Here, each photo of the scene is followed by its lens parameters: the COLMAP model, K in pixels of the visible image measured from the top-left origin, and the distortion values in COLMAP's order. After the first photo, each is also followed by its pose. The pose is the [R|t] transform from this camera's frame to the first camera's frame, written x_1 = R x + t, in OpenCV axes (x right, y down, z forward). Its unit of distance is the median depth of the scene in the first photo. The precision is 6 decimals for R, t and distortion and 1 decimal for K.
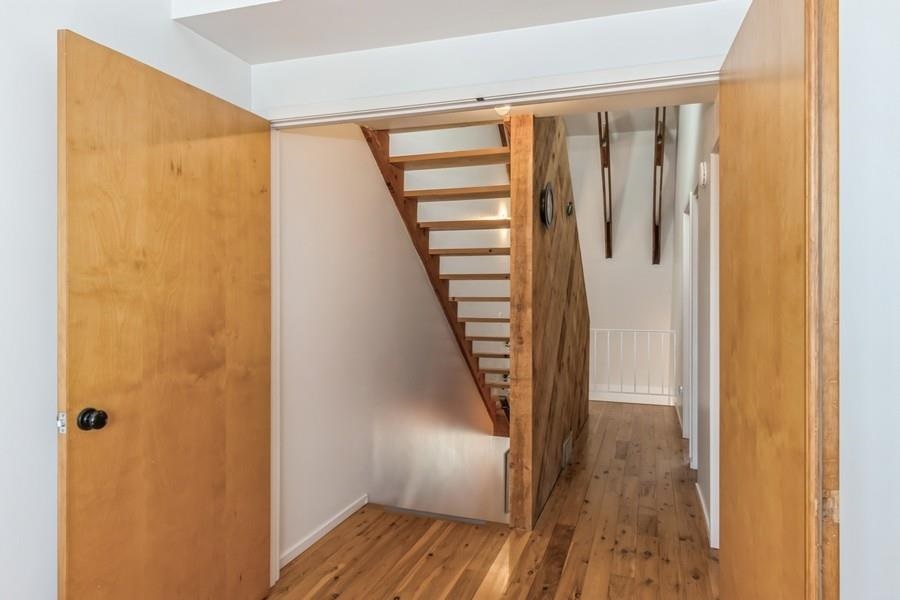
lens RADIAL K [[554.2, 0, 450.2], [0, 554.2, 298.3], [0, 0, 1]] dist [0.010555, -0.003496]
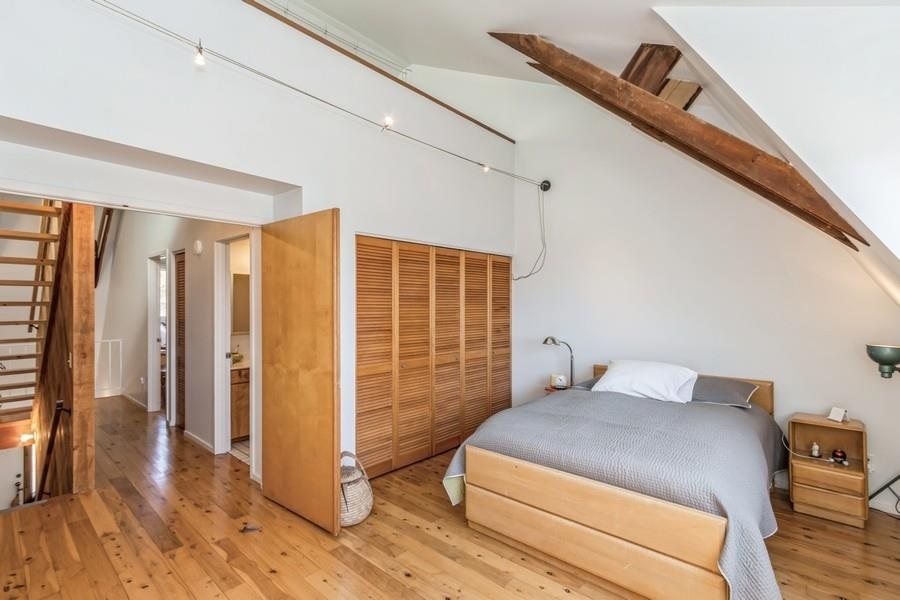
lens RADIAL K [[413.3, 0, 449.7], [0, 413.3, 301.0], [0, 0, 1]] dist [0.003364, -0.001134]
pose [[0.371322, 0.007067, 0.928477, -0.620442], [0.003205, 0.999955, -0.008893, -0.059396], [-0.928499, 0.006278, 0.371283, -0.290478]]
